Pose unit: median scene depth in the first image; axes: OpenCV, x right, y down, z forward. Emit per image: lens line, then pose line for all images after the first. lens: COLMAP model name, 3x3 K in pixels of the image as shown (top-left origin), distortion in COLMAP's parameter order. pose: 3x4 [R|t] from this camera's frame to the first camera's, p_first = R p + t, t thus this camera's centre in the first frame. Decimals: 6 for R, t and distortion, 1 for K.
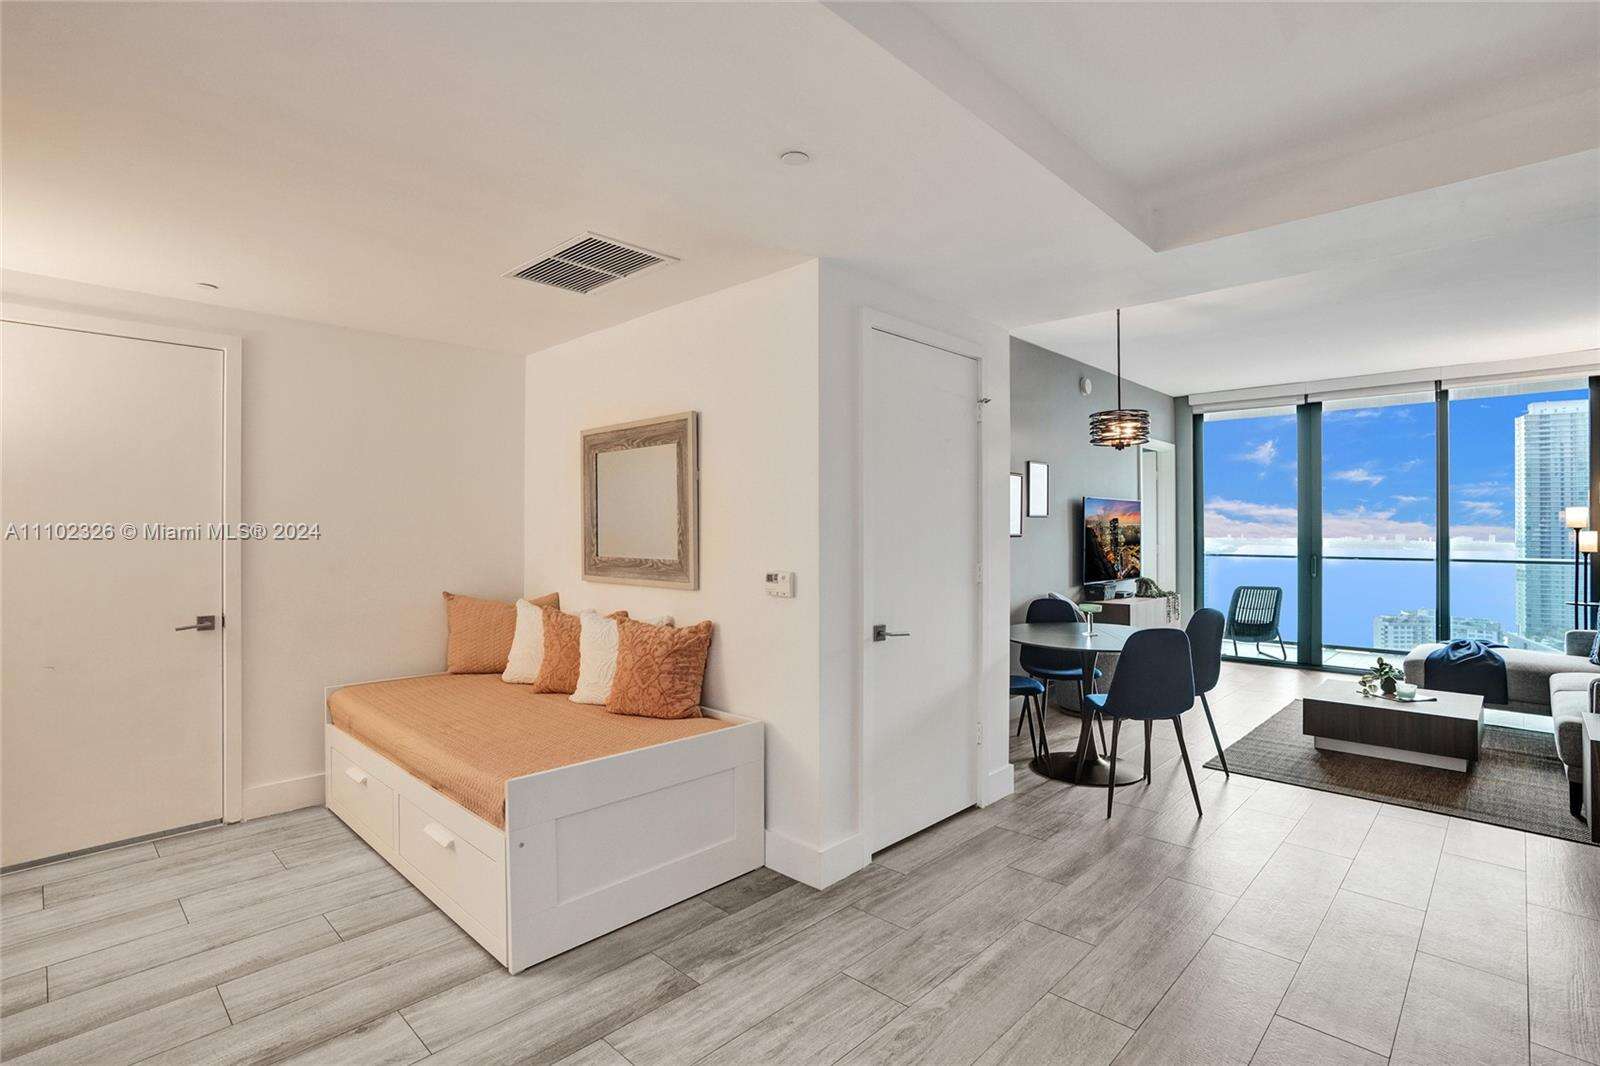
lens RADIAL K [[773.4, 0, 803.4], [0, 773.4, 516.4], [0, 0, 1]] dist [-0.052617, 0.024417]
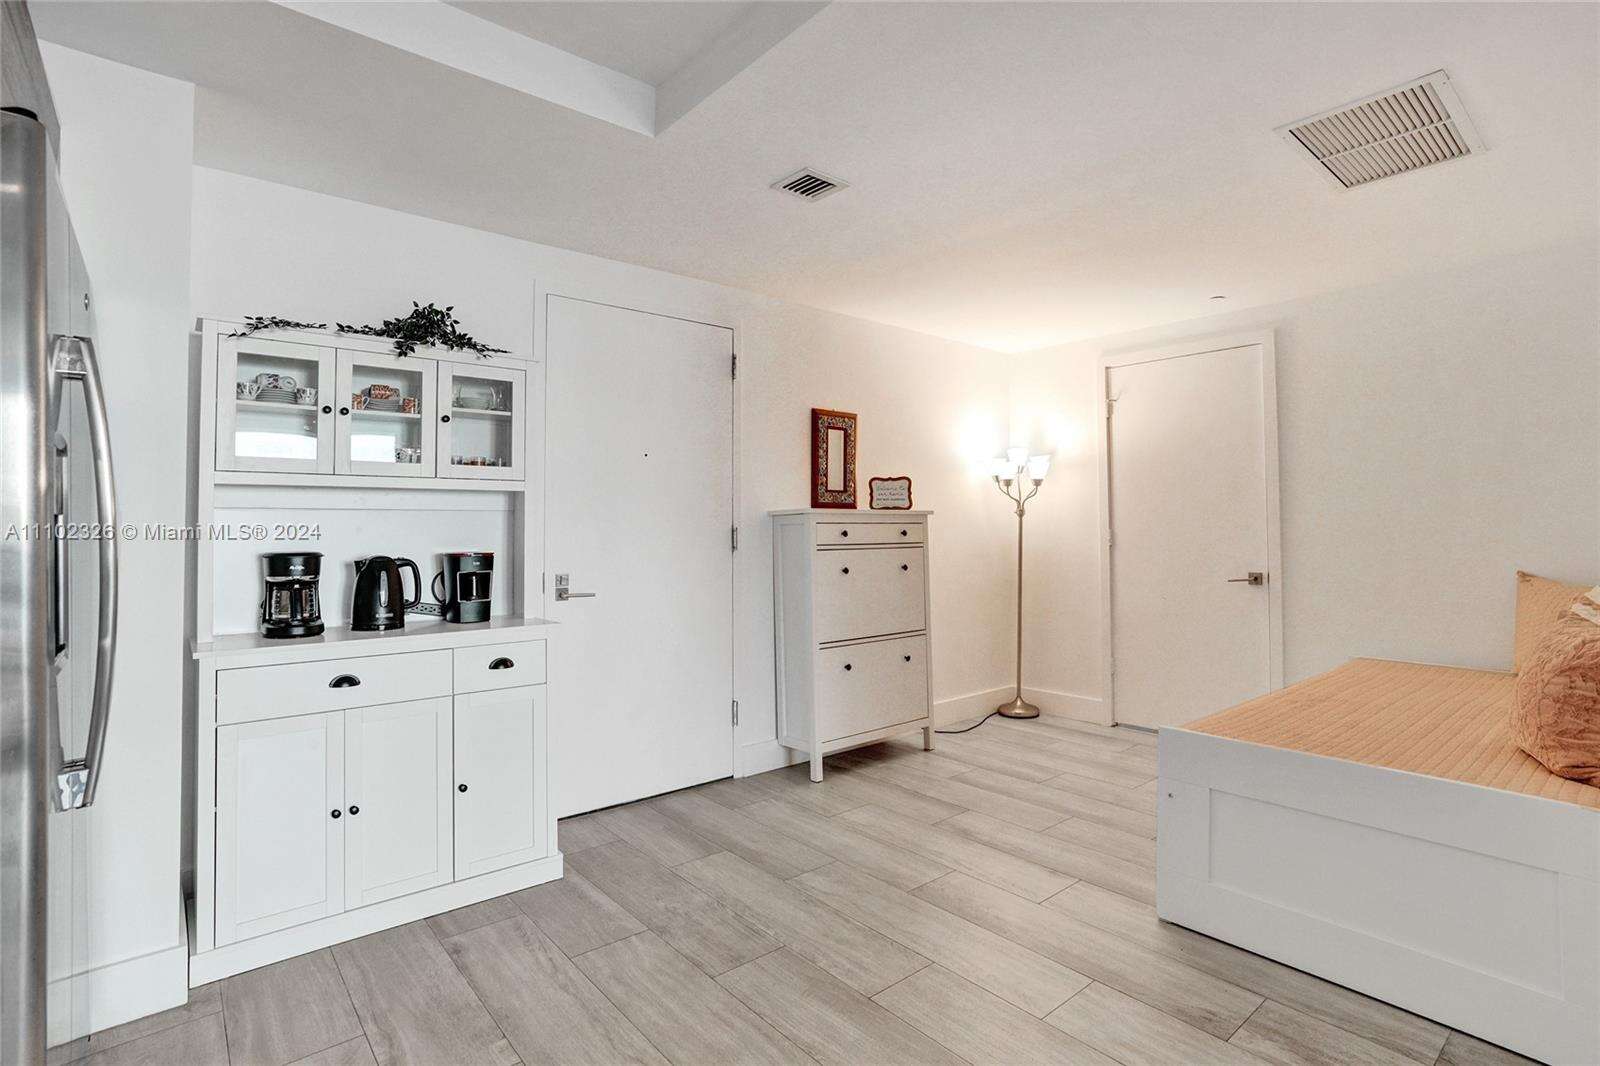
lens RADIAL K [[773.4, 0, 803.4], [0, 773.4, 516.4], [0, 0, 1]] dist [-0.052617, 0.024417]
pose [[-0.112456, -0.014290, -0.993554, 0.495238], [0.019835, 0.999665, -0.016623, 0.054224], [0.993459, -0.021577, -0.112135, 0.471635]]
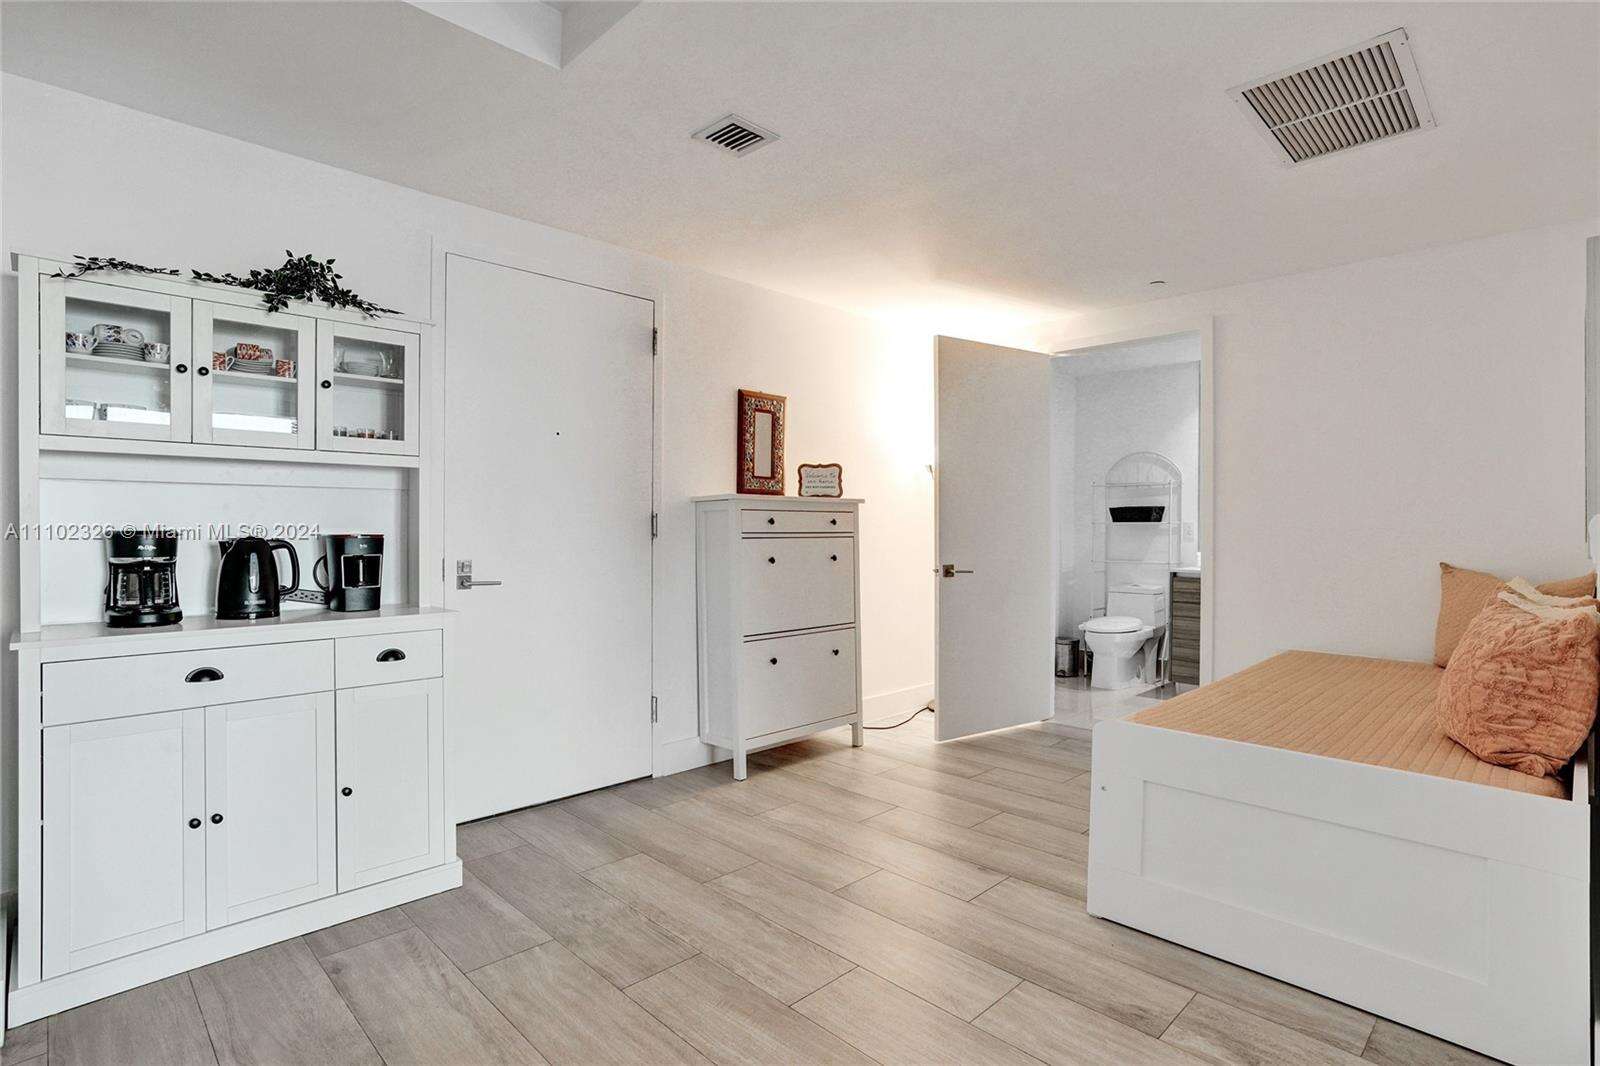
lens RADIAL K [[787.7, 0, 793.3], [0, 787.7, 541.7], [0, 0, 1]] dist [-0.046414, 0.025637]
pose [[-0.037343, 0.019980, -0.999103, 0.454837], [0.011460, 0.999743, 0.019564, 0.070880], [0.999237, -0.010719, -0.037563, 0.476178]]
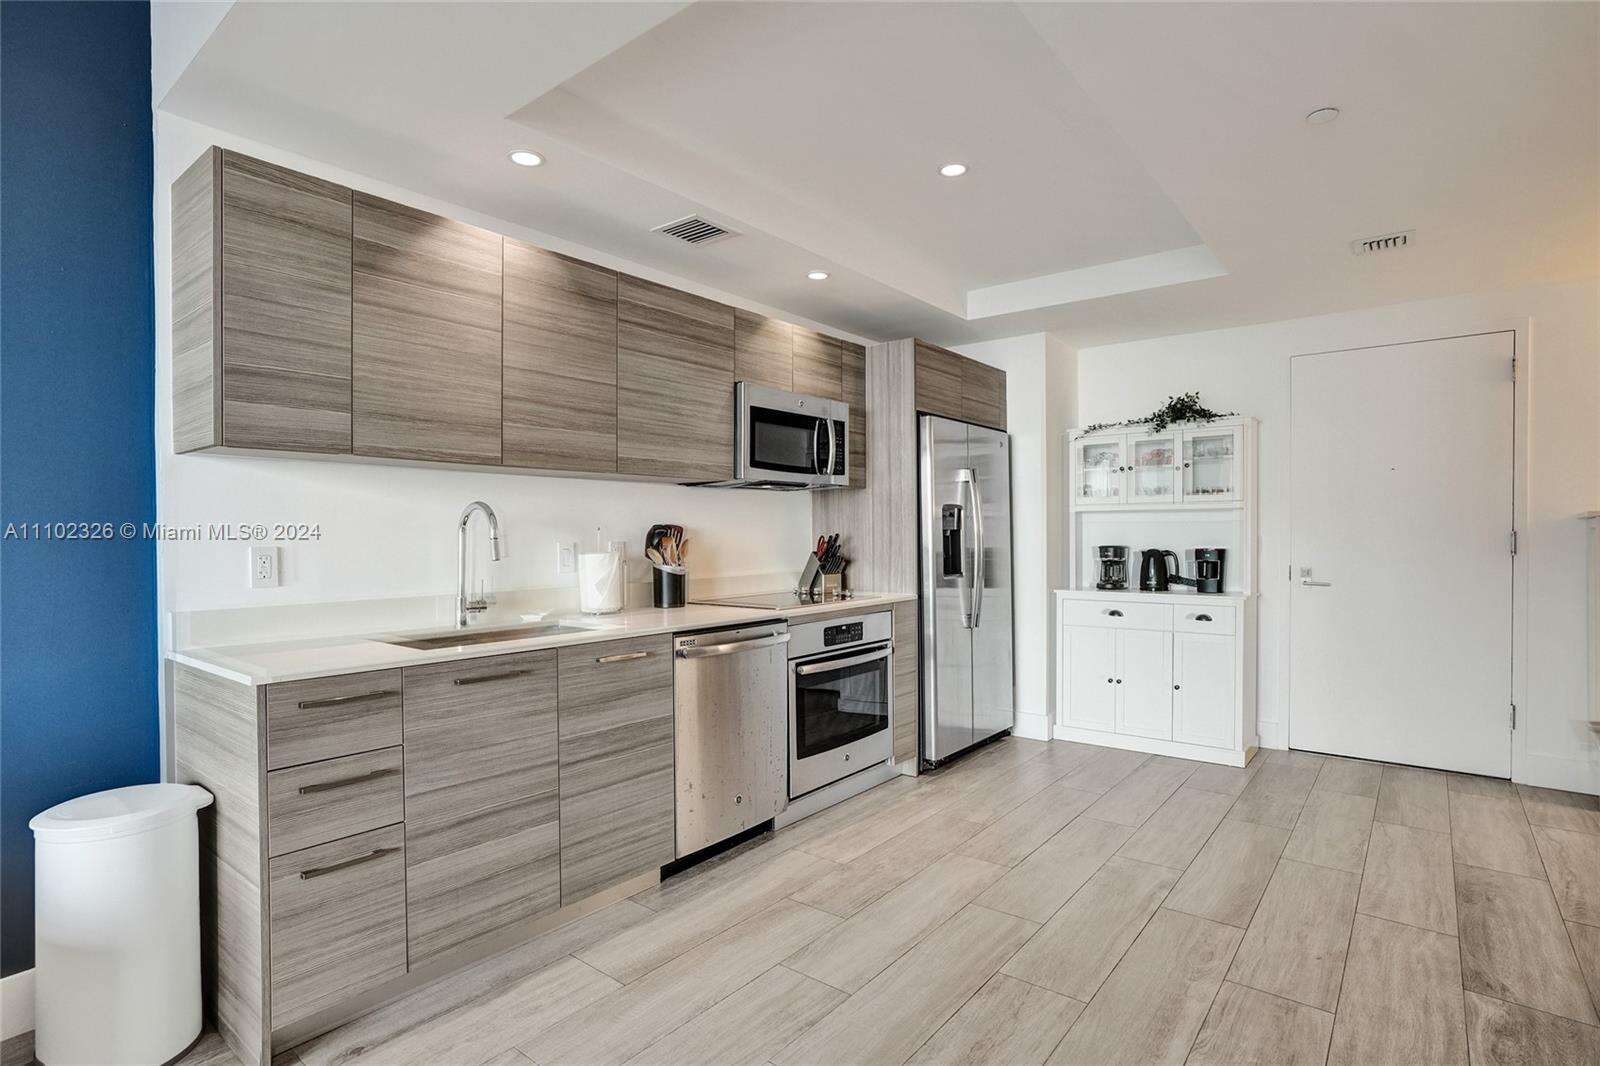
lens RADIAL K [[773.4, 0, 803.4], [0, 773.4, 516.4], [0, 0, 1]] dist [-0.052617, 0.024417]
pose [[-0.996391, 0.006117, -0.084660, 0.506863], [0.009158, 0.999325, -0.035582, 0.058878], [0.084385, -0.036229, -0.995774, 1.306613]]
